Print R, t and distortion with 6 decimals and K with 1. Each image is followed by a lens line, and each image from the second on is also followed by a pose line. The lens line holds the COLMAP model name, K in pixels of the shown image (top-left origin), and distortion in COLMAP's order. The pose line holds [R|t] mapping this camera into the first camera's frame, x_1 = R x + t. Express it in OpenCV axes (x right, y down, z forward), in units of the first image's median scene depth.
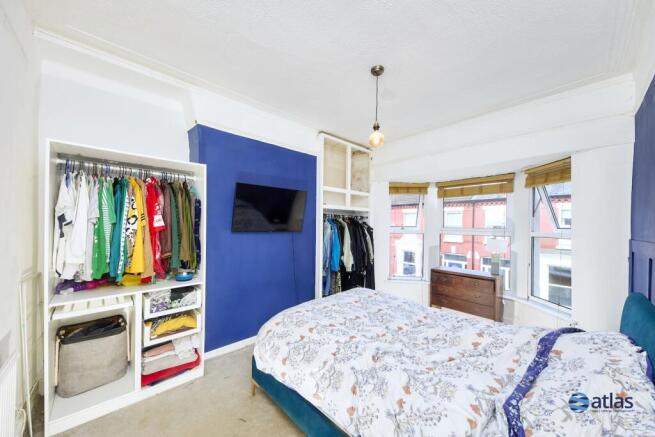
lens RADIAL K [[236.5, 0, 325.3], [0, 236.5, 223.5], [0, 0, 1]] dist [0.000597, 0.000045]
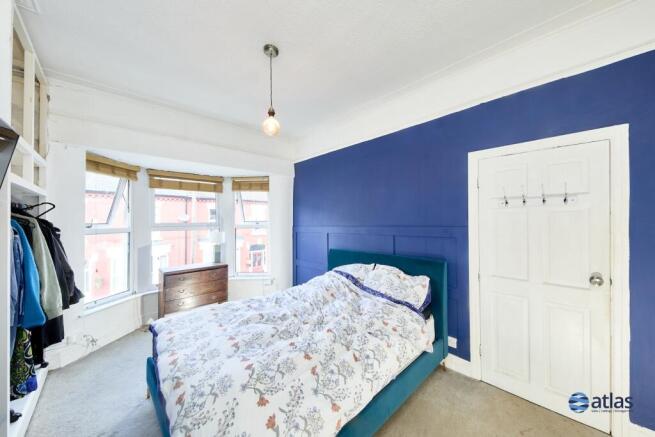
lens RADIAL K [[236.5, 0, 325.6], [0, 236.5, 218.2], [0, 0, 1]] dist [0.000597, 0.000045]
pose [[-0.011410, 0.003782, 0.999928, -0.411581], [0.003001, 0.999988, -0.003748, 0.002404], [-0.999930, 0.002958, -0.011421, 0.473458]]
